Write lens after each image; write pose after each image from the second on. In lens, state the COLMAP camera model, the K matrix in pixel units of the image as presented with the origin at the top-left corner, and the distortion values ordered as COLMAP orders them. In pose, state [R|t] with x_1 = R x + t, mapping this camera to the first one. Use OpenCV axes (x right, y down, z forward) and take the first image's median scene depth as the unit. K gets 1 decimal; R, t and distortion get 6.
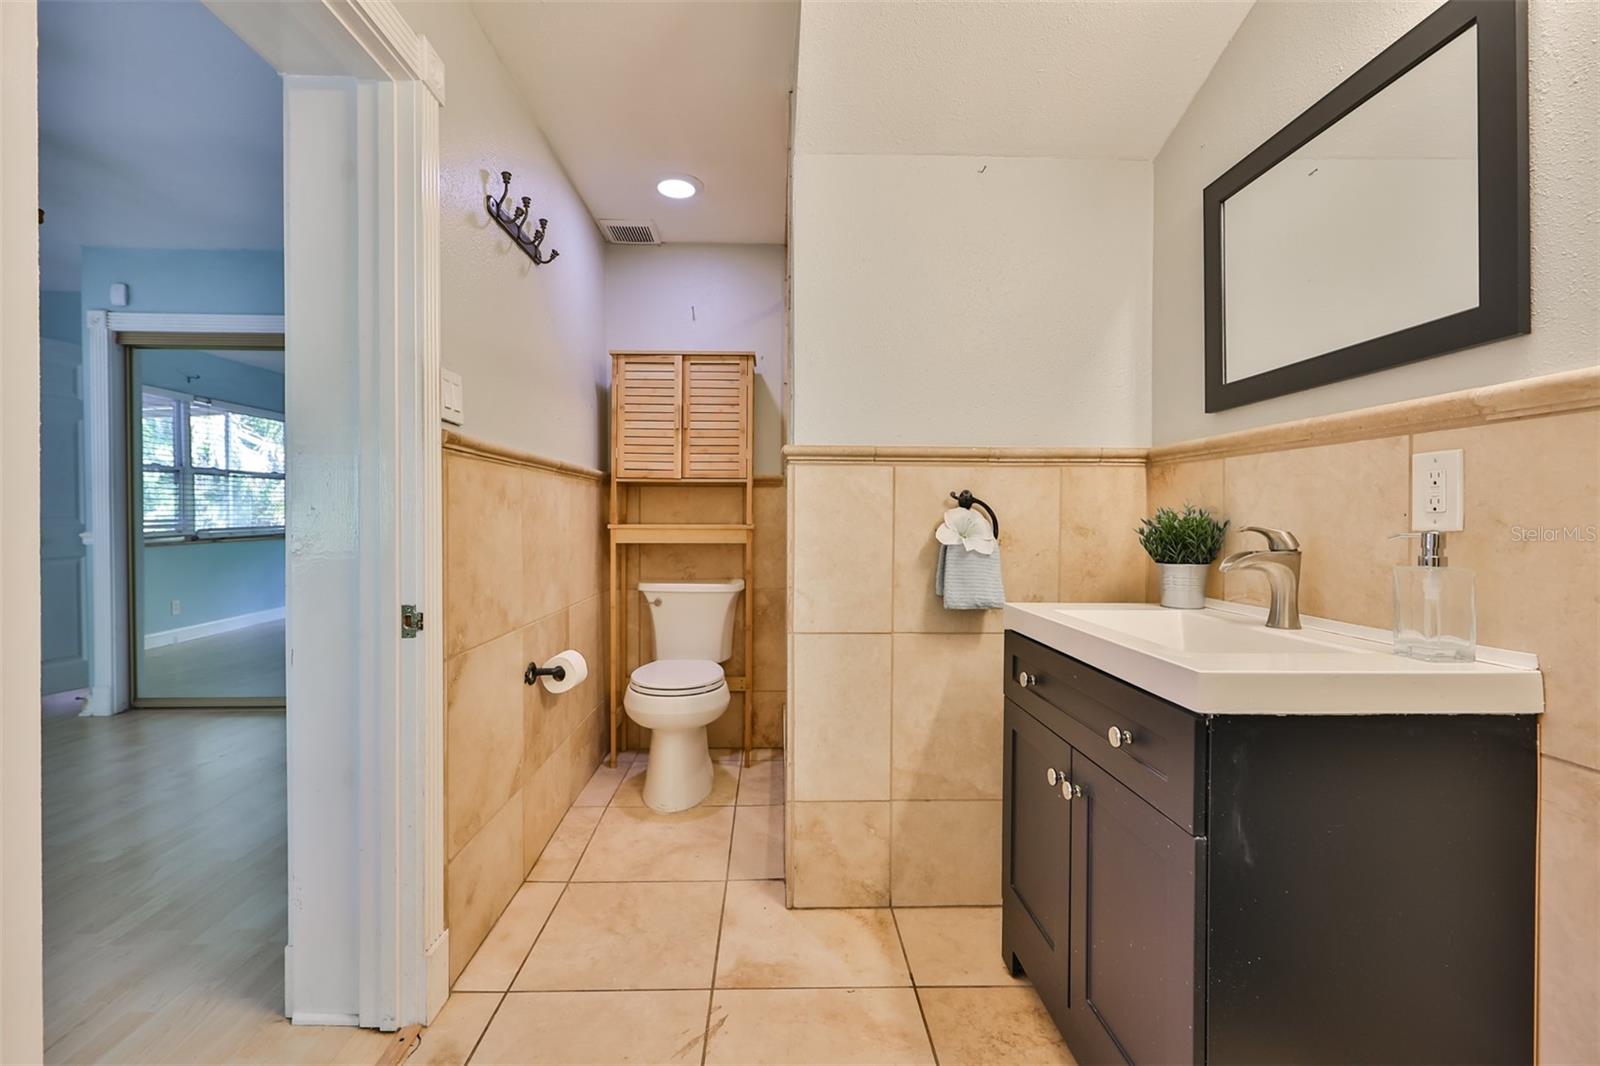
lens RADIAL K [[685.6, 0, 805.0], [0, 685.6, 516.1], [0, 0, 1]] dist [0.003112, 0.000153]
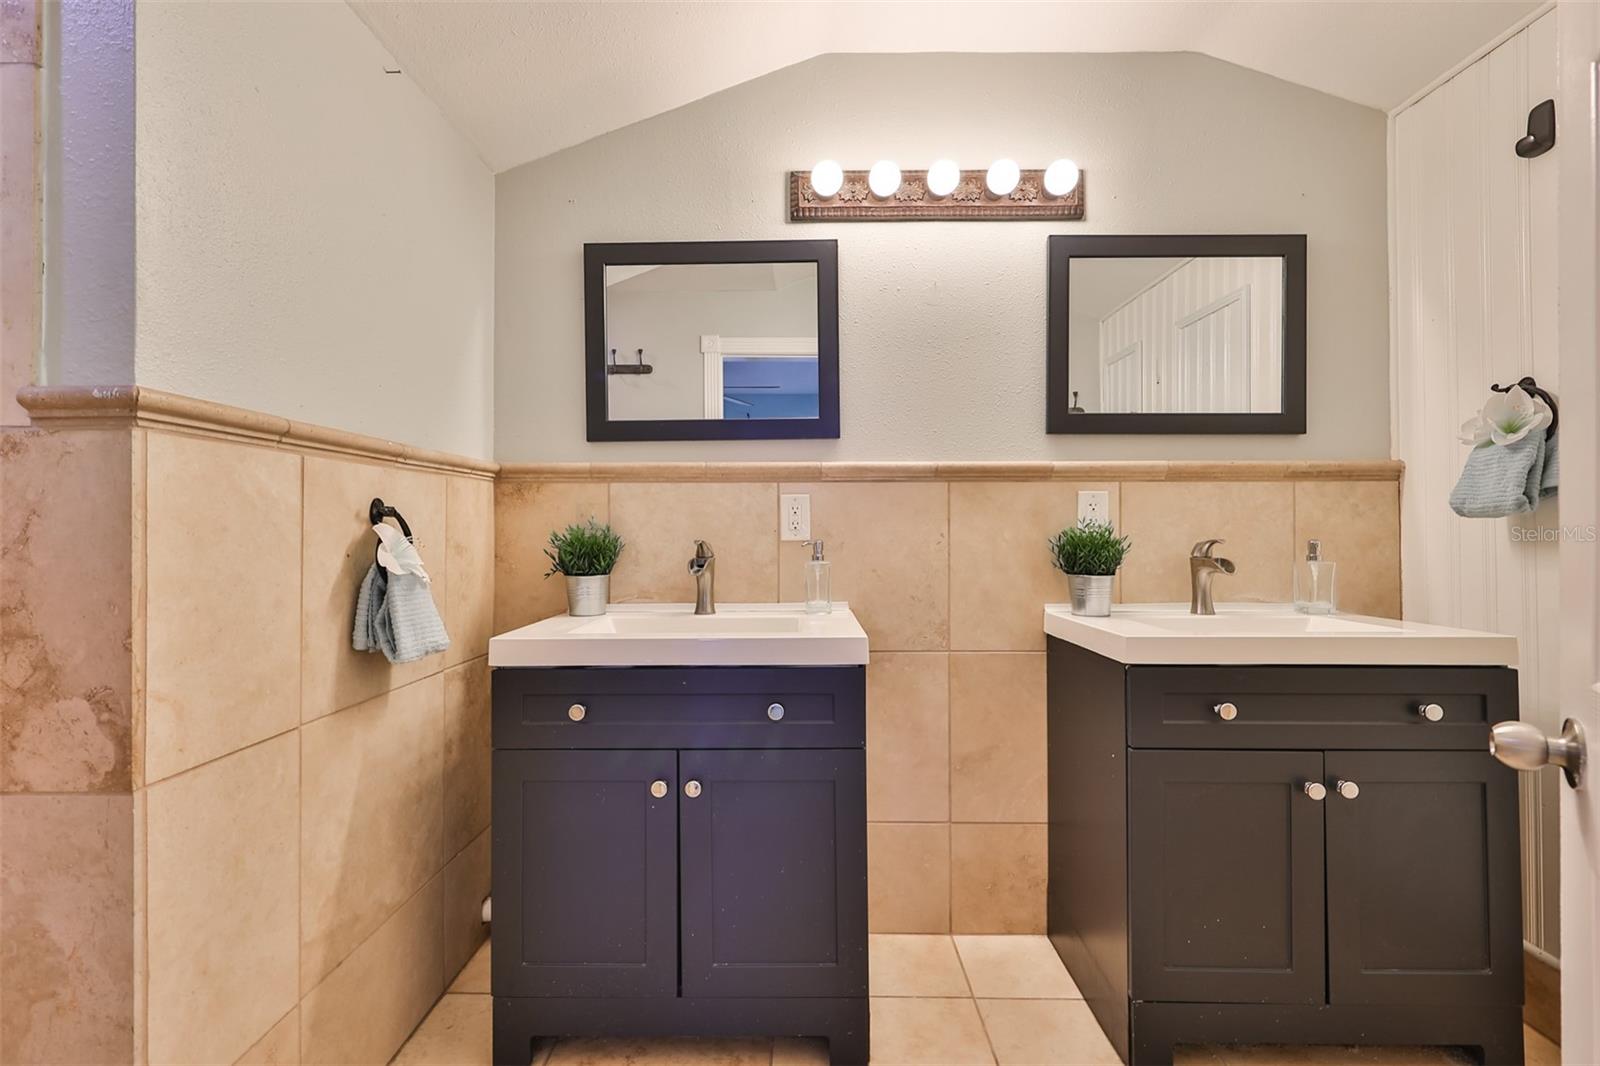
lens RADIAL K [[685.6, 0, 776.5], [0, 685.6, 520.8], [0, 0, 1]] dist [0.003112, 0.000153]
pose [[0.069107, 0.008117, 0.997576, -0.485139], [0.001115, 0.999966, -0.008214, -0.008254], [-0.997609, 0.001680, 0.069096, 0.563891]]
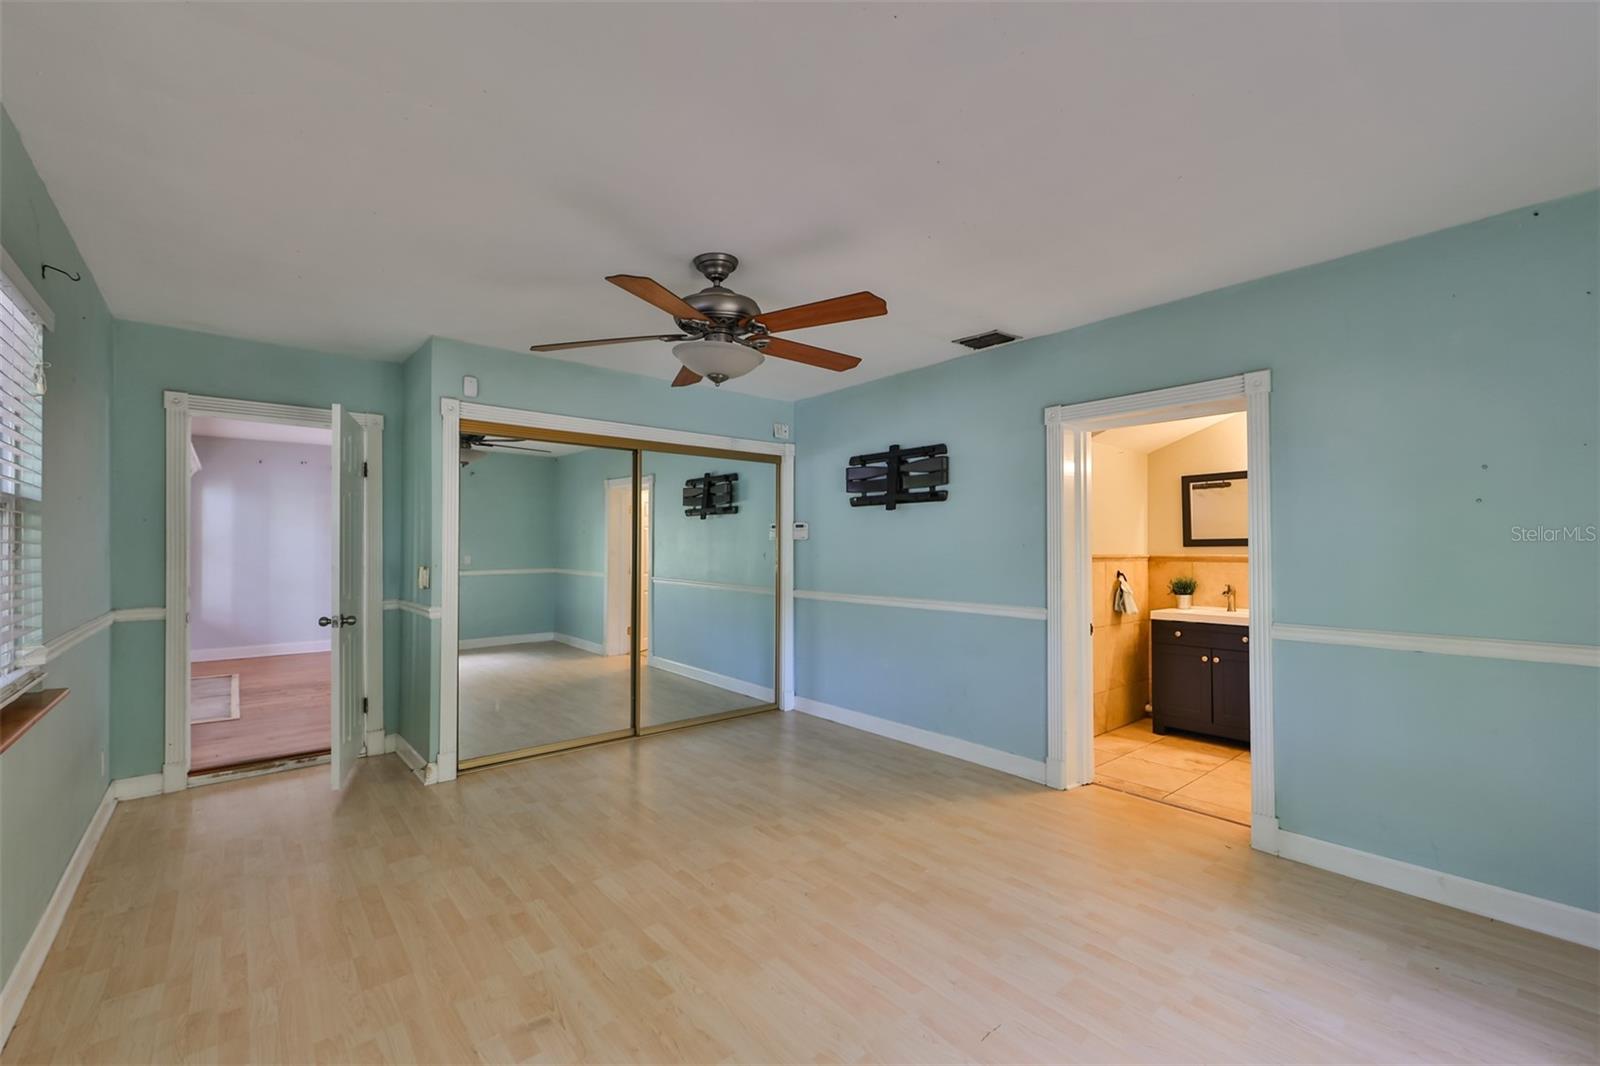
lens RADIAL K [[685.6, 0, 790.6], [0, 685.6, 534.5], [0, 0, 1]] dist [0.003112, 0.000153]
pose [[0.782119, 0.010996, 0.623032, -2.609709], [0.000029, 0.999844, -0.017683, -0.140381], [-0.623129, 0.013848, 0.781996, -0.327181]]
